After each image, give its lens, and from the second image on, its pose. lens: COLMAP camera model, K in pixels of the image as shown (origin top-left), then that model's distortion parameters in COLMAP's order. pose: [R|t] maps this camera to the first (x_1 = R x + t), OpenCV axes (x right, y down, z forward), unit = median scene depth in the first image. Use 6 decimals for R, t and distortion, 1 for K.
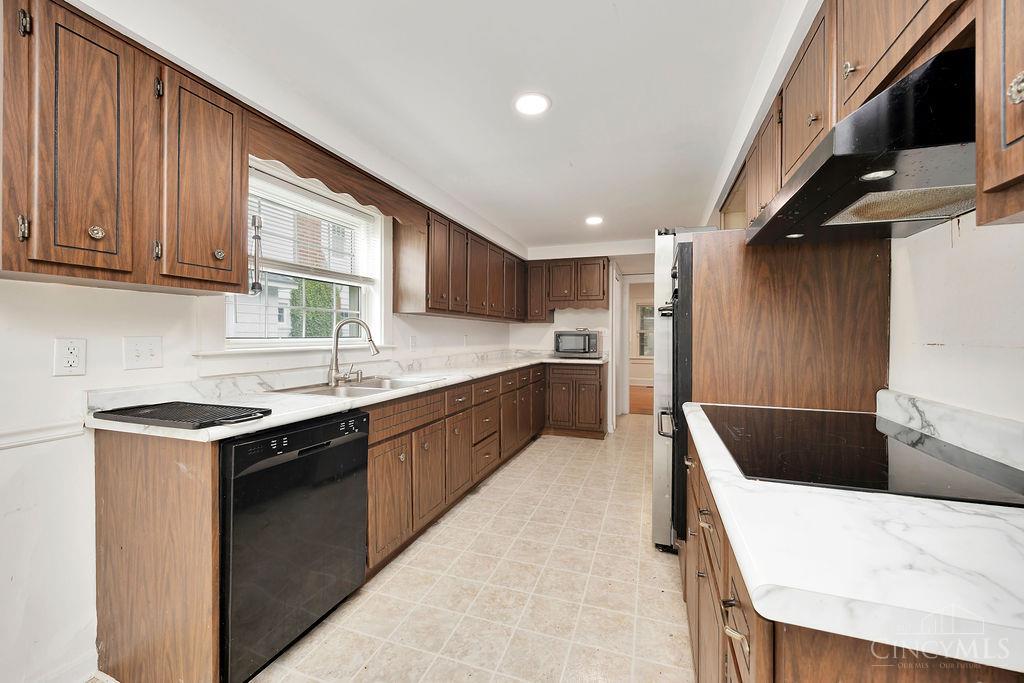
lens RADIAL K [[397.0, 0, 517.3], [0, 397.0, 338.0], [0, 0, 1]] dist [-0.001440, 0.000185]
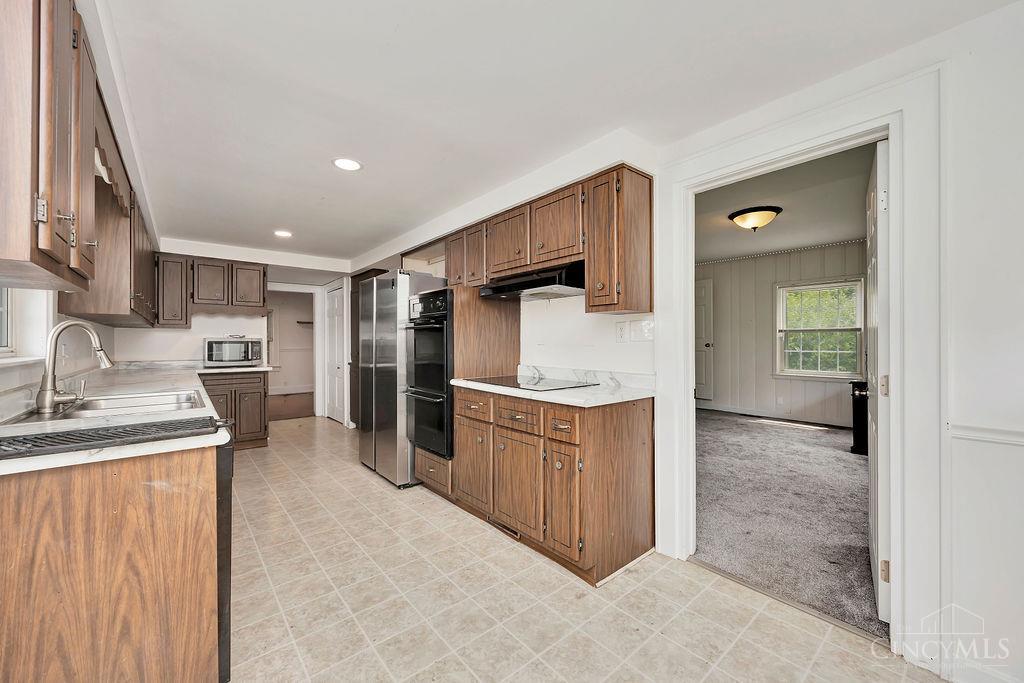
lens RADIAL K [[397.0, 0, 509.7], [0, 397.0, 345.0], [0, 0, 1]] dist [-0.001440, 0.000185]
pose [[0.522468, -0.010086, 0.852599, -0.797679], [0.009853, 0.999935, 0.005792, 0.000446], [-0.852602, 0.005374, 0.522534, -0.125361]]
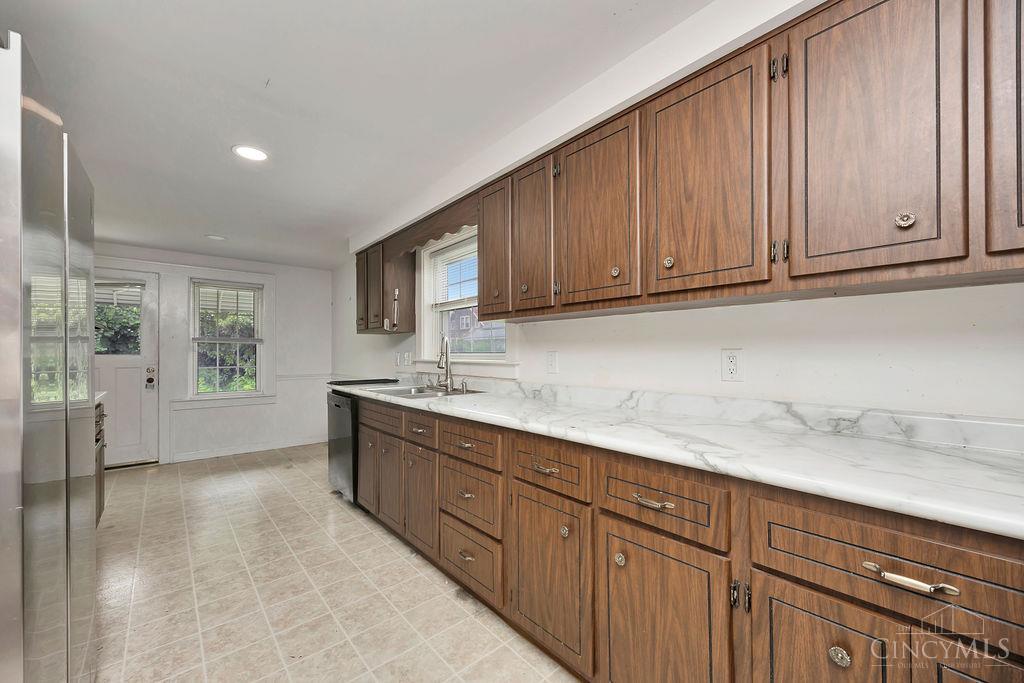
lens RADIAL K [[397.0, 0, 516.1], [0, 397.0, 347.0], [0, 0, 1]] dist [-0.001440, 0.000185]
pose [[-0.495086, -0.005523, -0.868826, 0.671254], [0.001836, 0.999971, -0.007403, -0.012604], [0.868842, -0.005260, -0.495062, 2.278381]]
